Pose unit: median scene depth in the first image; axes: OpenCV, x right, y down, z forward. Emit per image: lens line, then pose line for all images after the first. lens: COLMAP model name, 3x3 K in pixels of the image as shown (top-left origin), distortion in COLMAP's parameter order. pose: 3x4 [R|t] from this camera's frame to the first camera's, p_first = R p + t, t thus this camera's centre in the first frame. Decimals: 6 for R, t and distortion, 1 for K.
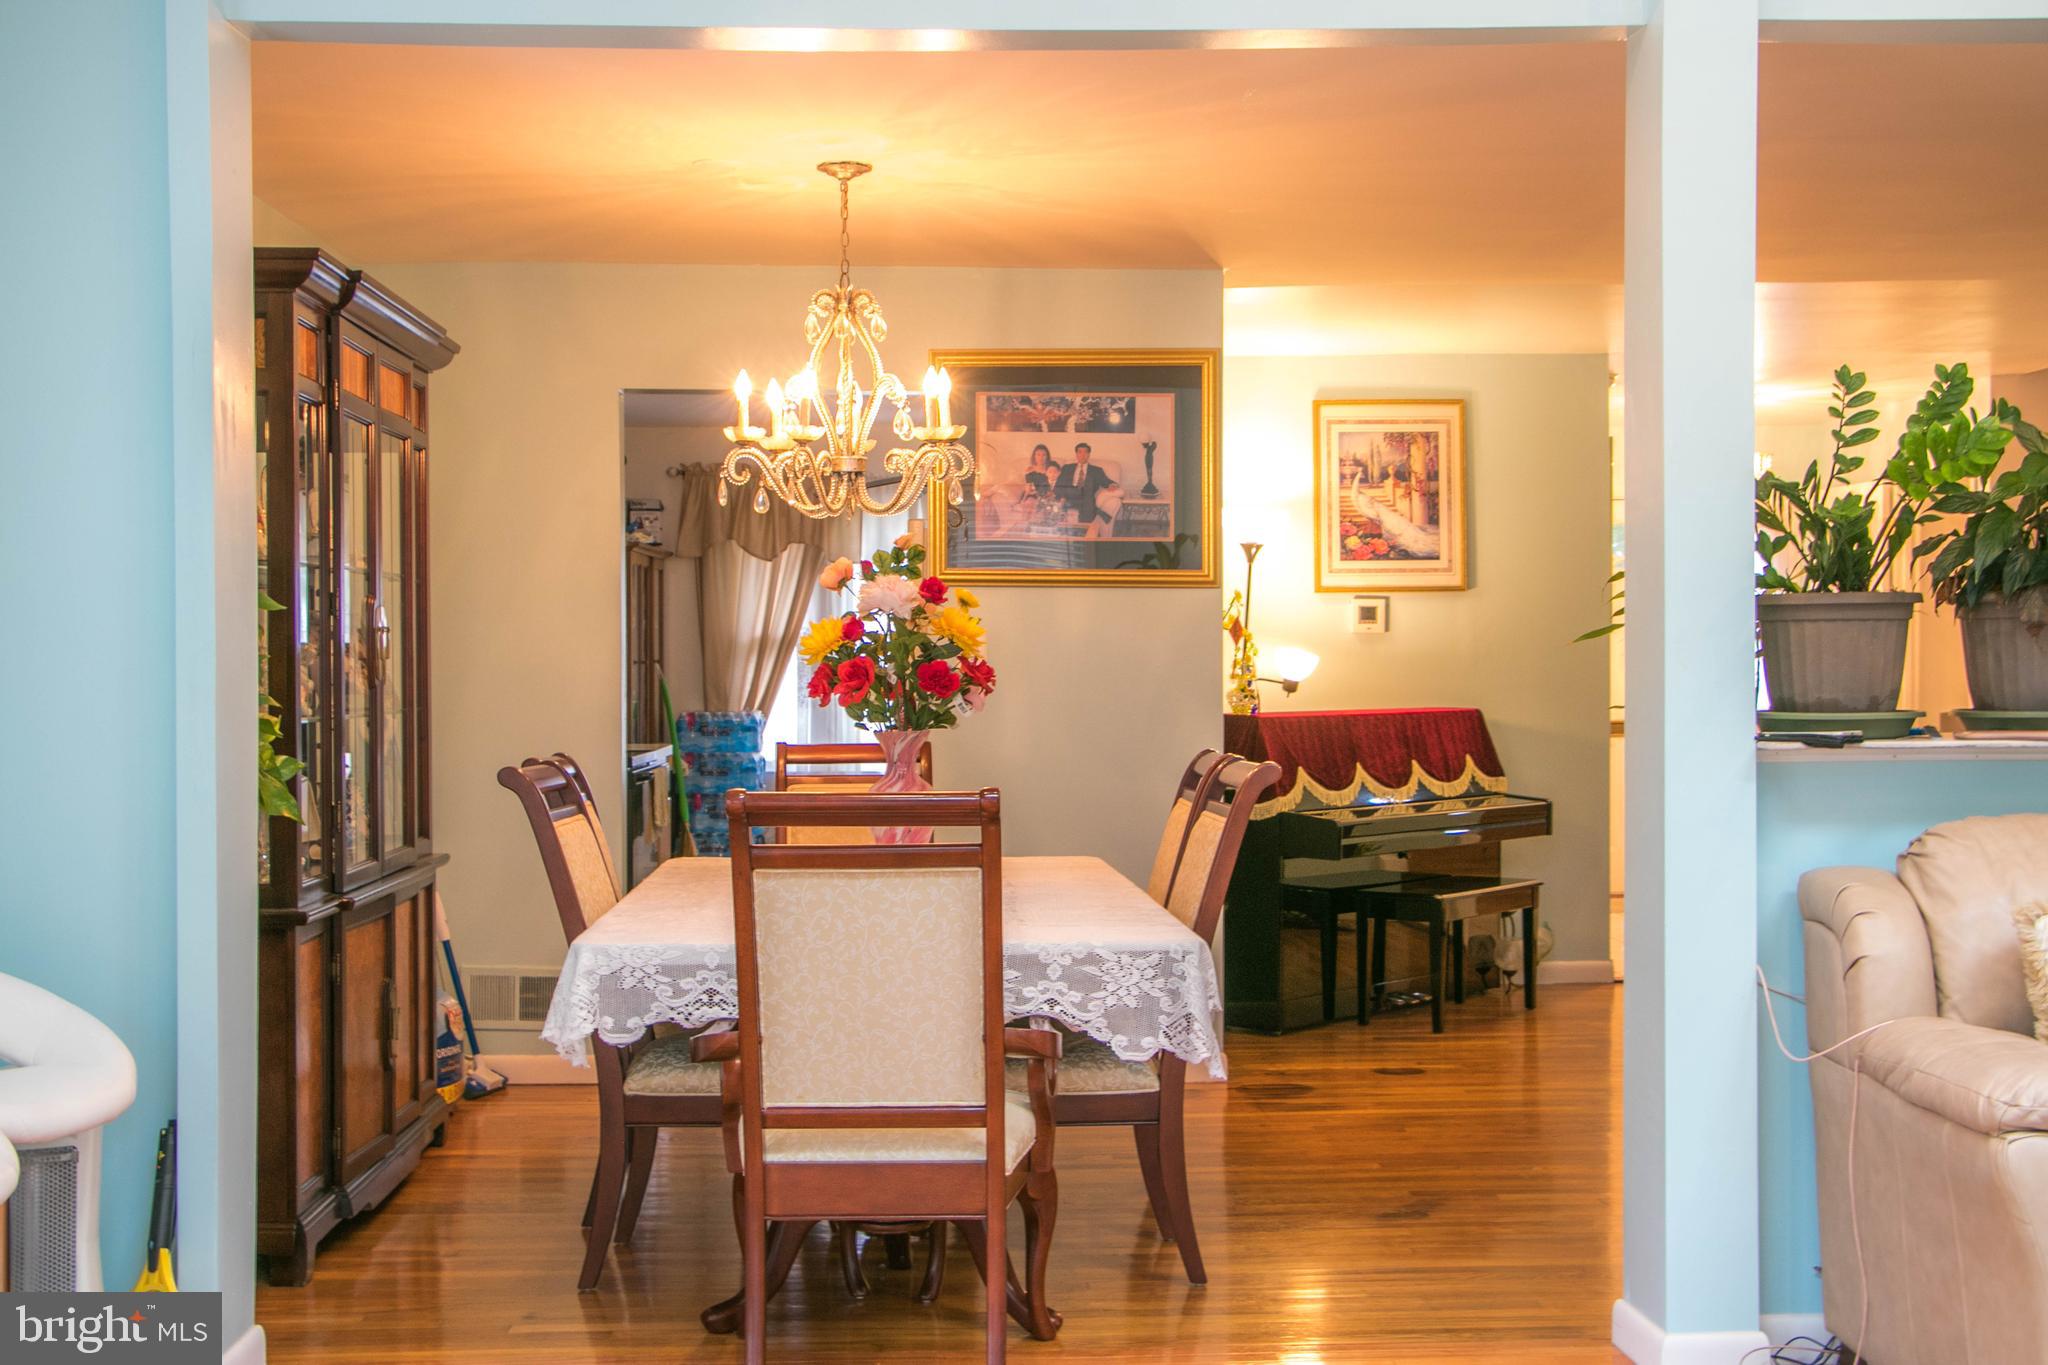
lens RADIAL K [[2404.4, 0, 1024.1], [0, 2404.4, 689.1], [0, 0, 1]] dist [-0.011350, 0.000000]
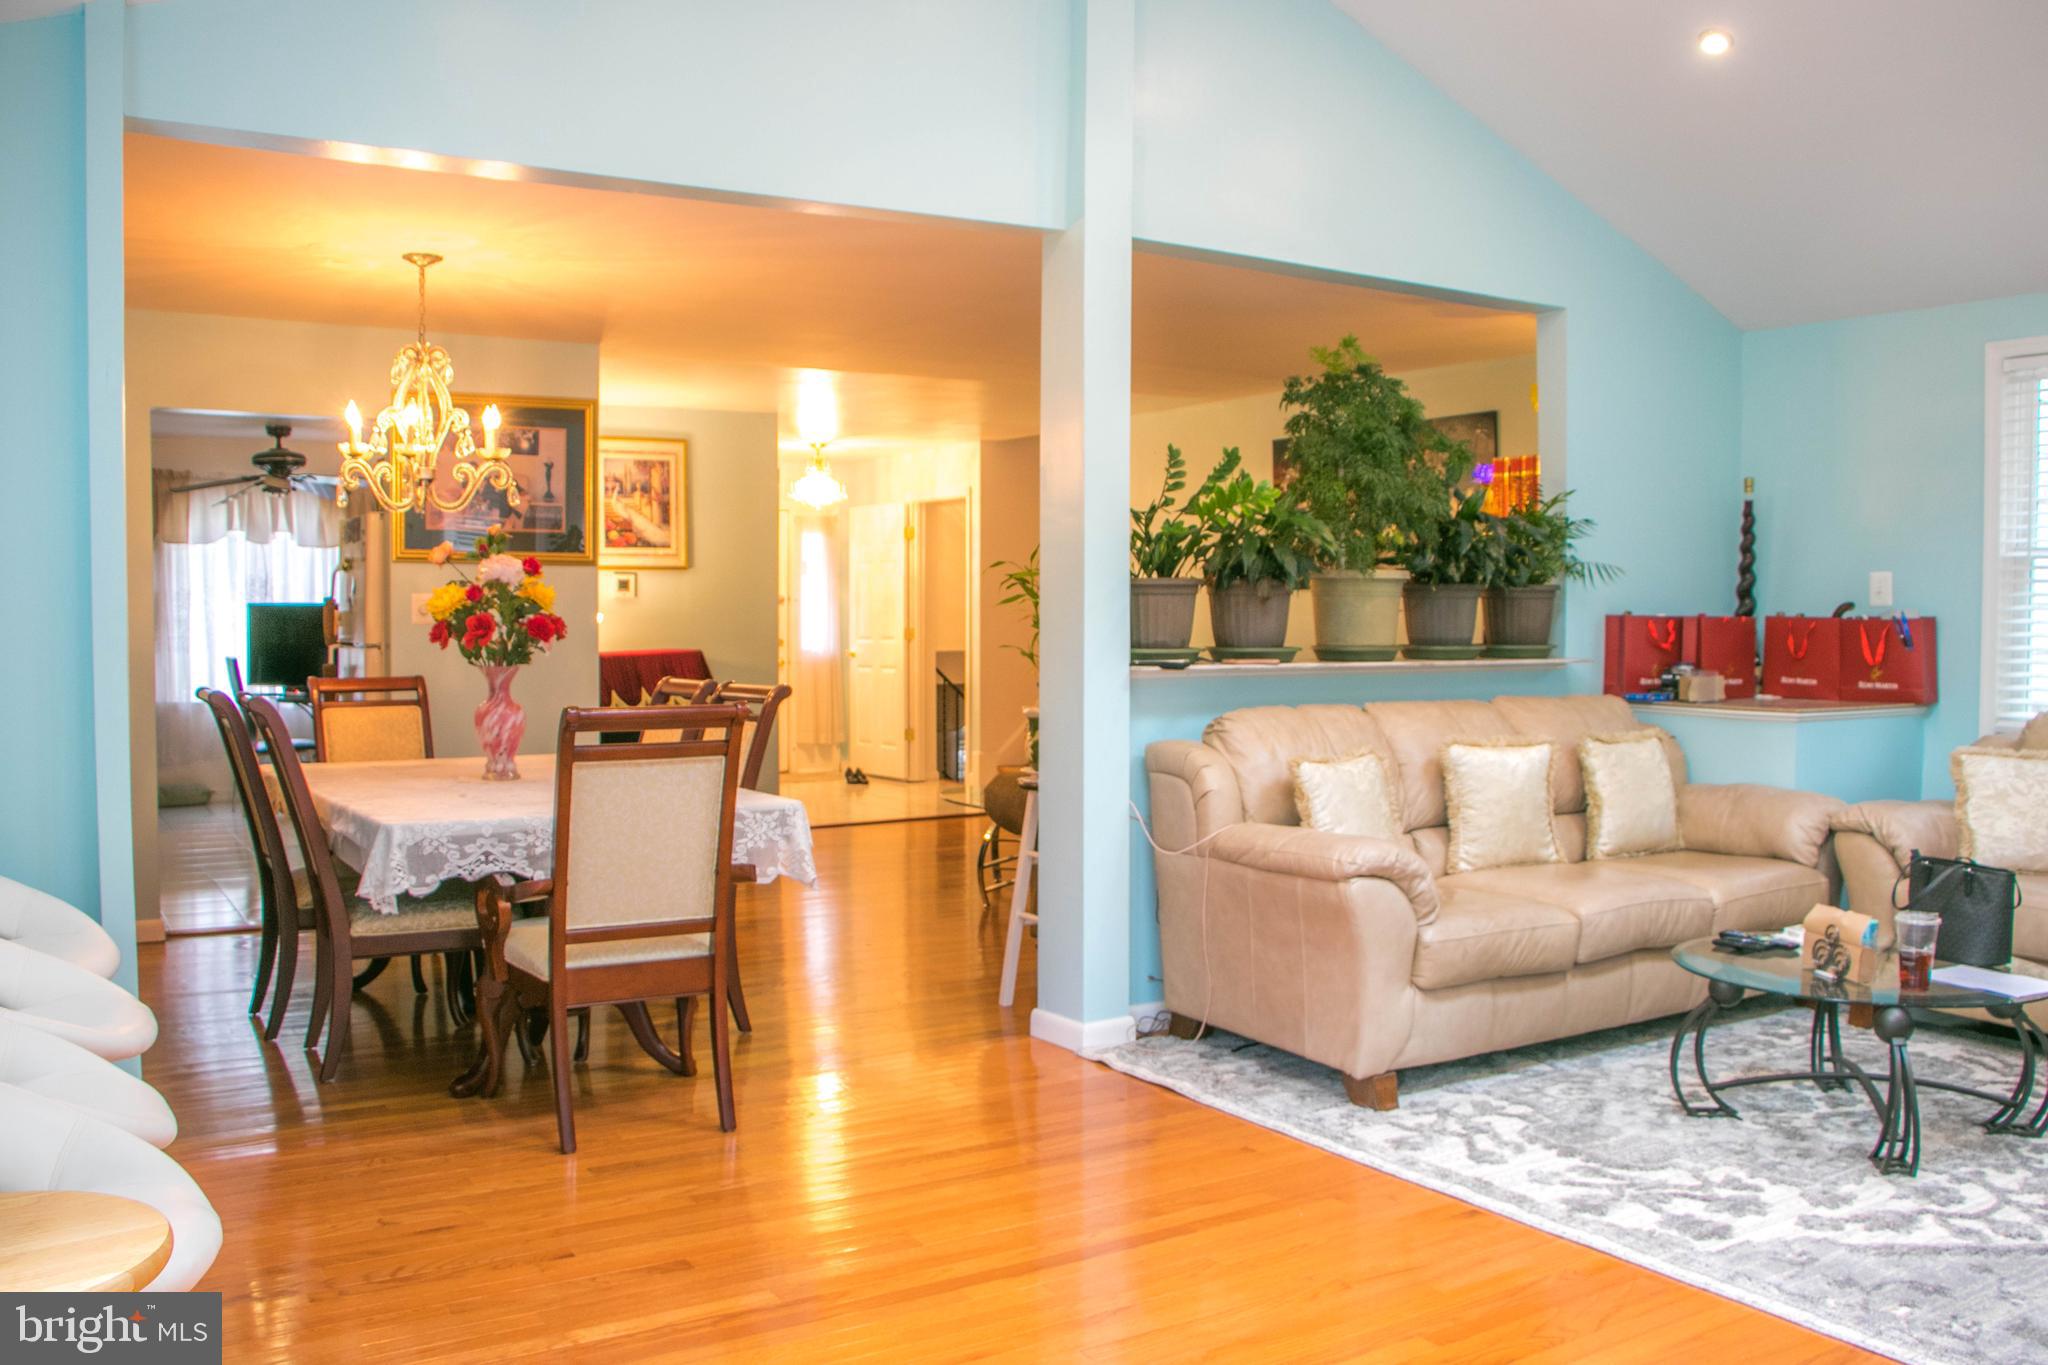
lens RADIAL K [[1680.4, 0, 1026.5], [0, 1680.4, 675.0], [0, 0, 1]] dist [-0.122015, 0.030694]
pose [[0.877816, -0.012523, 0.478834, -0.308258], [0.001728, 0.999735, 0.022977, 0.000797], [-0.478995, -0.019342, 0.877605, 0.007930]]
